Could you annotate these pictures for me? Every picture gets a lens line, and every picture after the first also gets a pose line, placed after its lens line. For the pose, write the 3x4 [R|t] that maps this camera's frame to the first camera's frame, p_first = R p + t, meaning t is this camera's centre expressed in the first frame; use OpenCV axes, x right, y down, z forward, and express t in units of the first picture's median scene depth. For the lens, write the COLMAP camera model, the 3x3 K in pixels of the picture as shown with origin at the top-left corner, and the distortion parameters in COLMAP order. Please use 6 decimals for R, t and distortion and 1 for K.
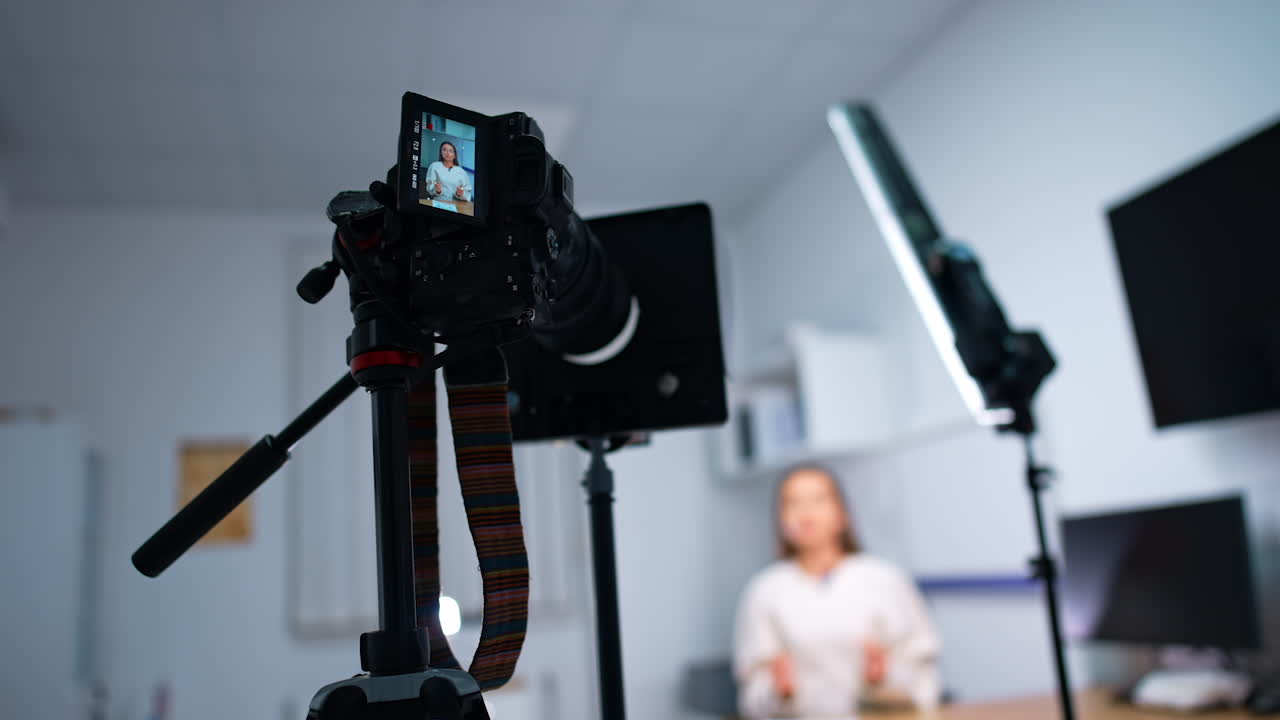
lens RADIAL K [[979.2, 0, 640.0], [0, 979.2, 360.0], [0, 0, 1]] dist [0.010278, 0.000222]
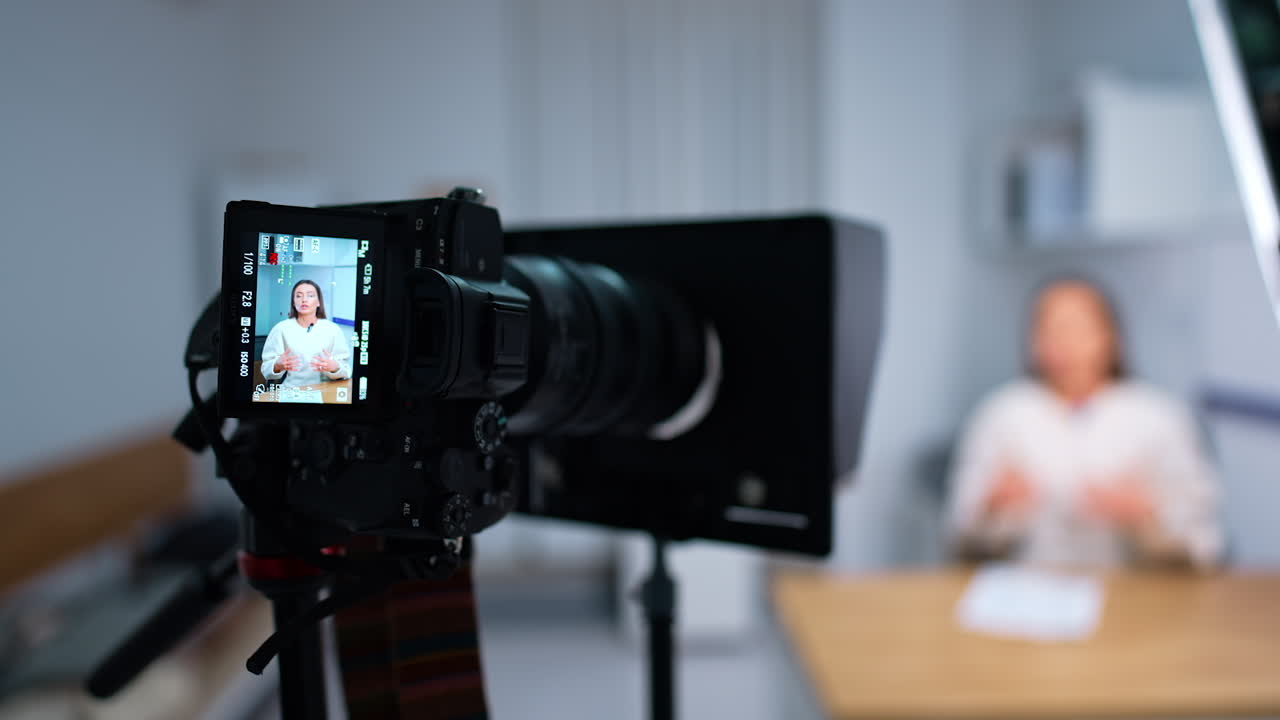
lens RADIAL K [[979.2, 0, 640.0], [0, 979.2, 360.0], [0, 0, 1]] dist [0.010278, 0.000222]
pose [[0.962368, 0.071483, -0.262179, 0.166042], [0.011890, 0.952783, 0.303419, -0.356255], [0.271489, -0.295118, 0.916078, 0.483617]]
